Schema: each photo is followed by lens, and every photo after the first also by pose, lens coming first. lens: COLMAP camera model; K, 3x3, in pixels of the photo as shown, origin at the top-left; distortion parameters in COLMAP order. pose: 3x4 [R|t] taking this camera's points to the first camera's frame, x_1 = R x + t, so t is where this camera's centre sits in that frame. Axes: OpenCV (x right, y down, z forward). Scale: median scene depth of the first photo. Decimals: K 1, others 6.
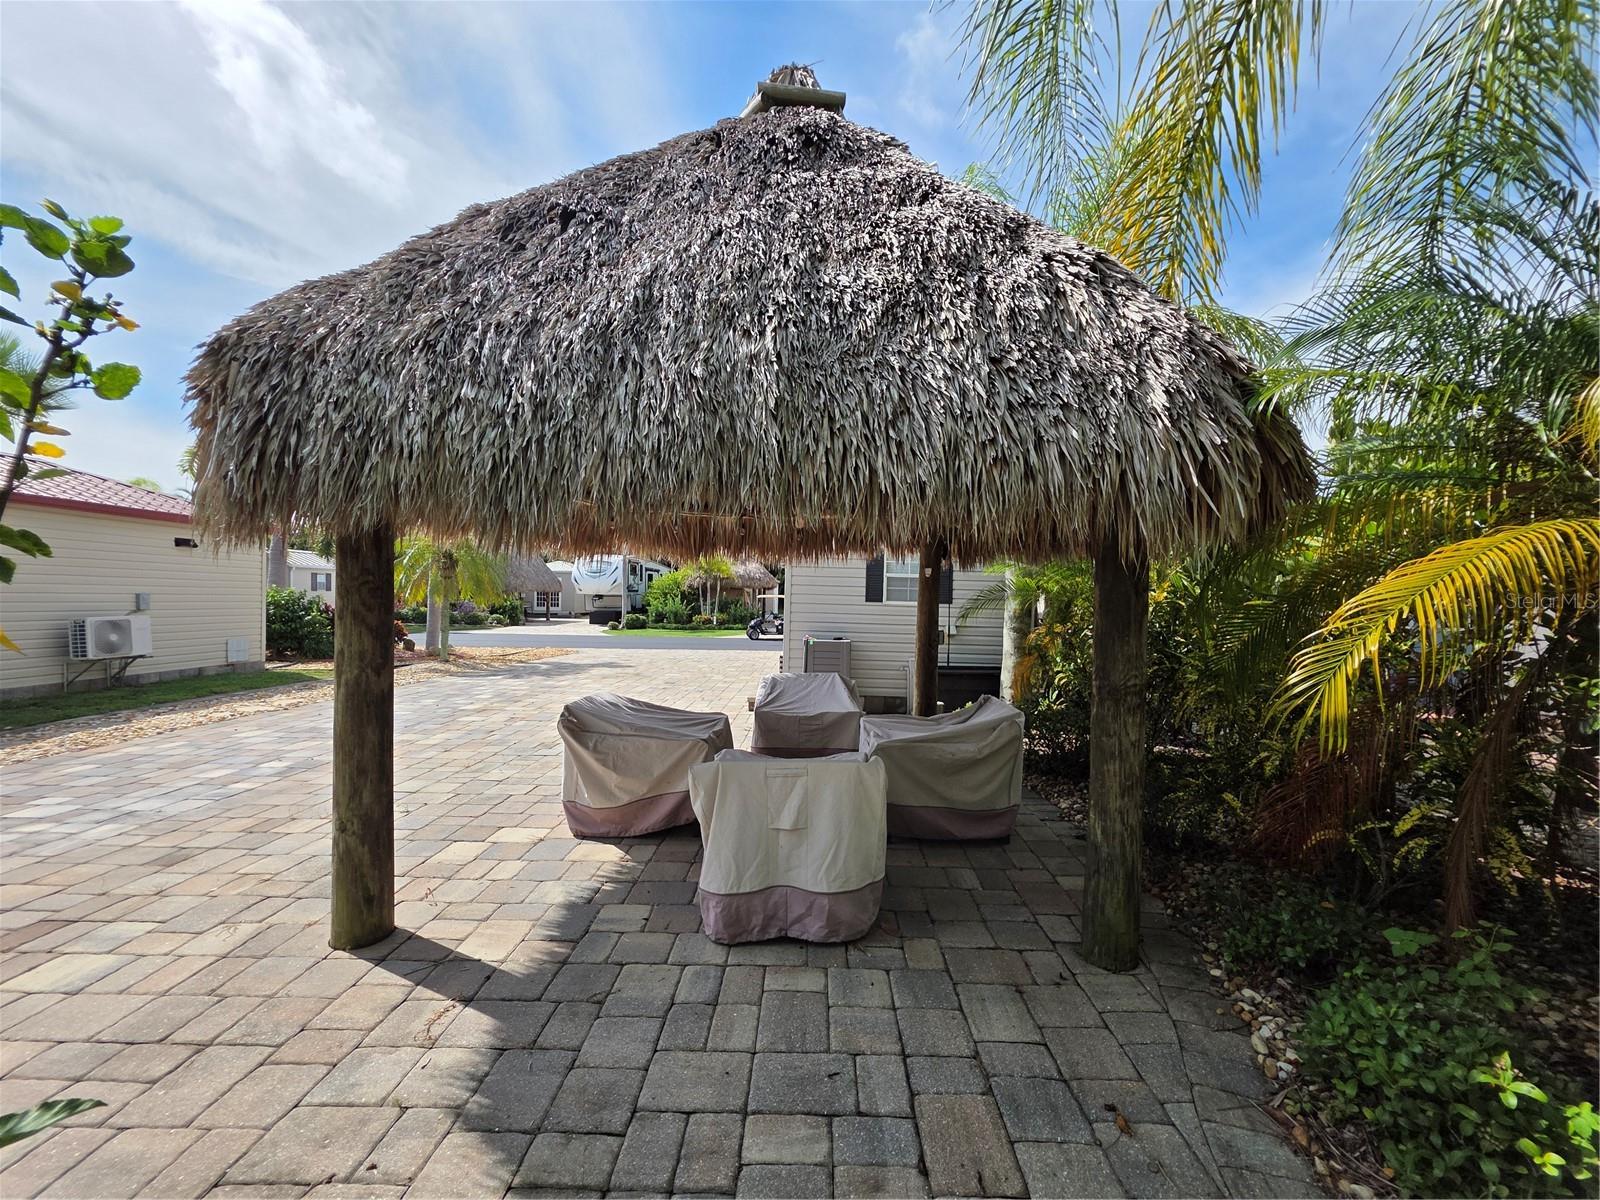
lens RADIAL K [[641.6, 0, 808.8], [0, 641.6, 612.2], [0, 0, 1]] dist [0.004117, -0.000690]
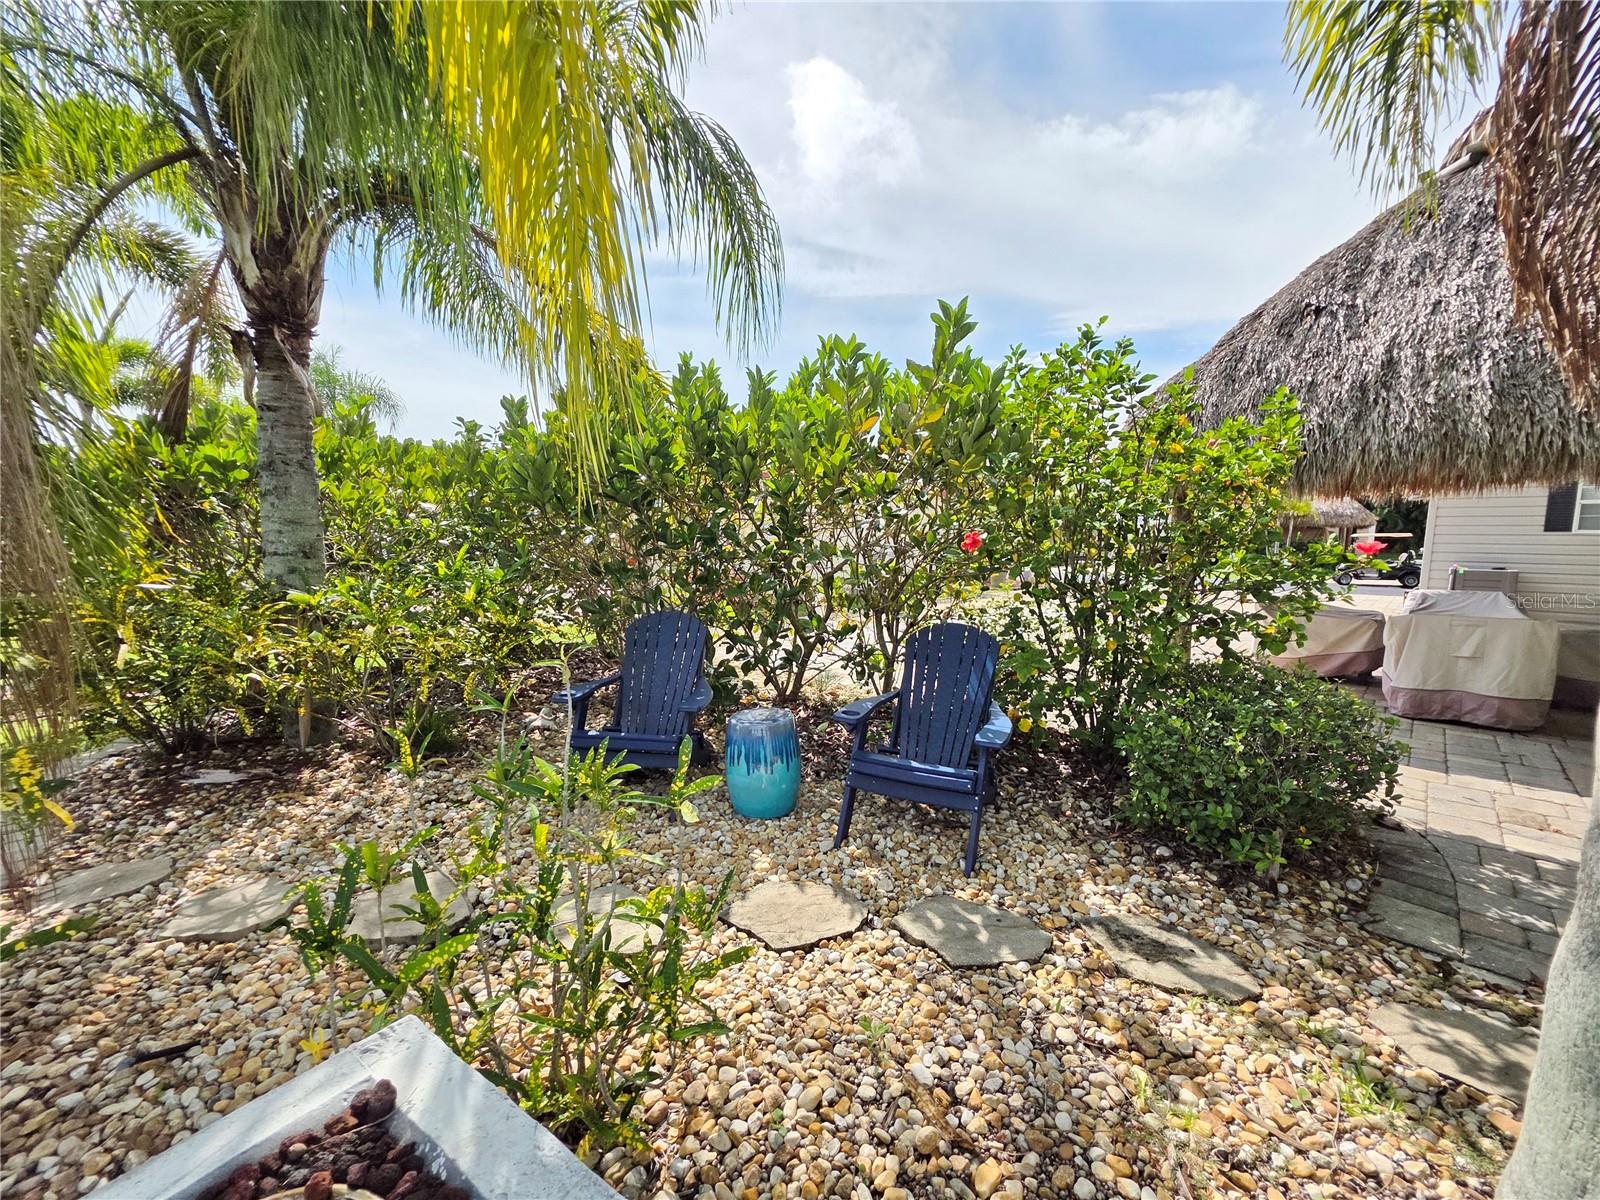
lens RADIAL K [[641.6, 0, 807.8], [0, 641.6, 607.8], [0, 0, 1]] dist [0.004117, -0.000690]
pose [[0.728245, 0.057739, -0.682880, -0.168446], [-0.005576, 0.996911, 0.078345, 0.100722], [0.685294, -0.053246, 0.726317, -1.628561]]
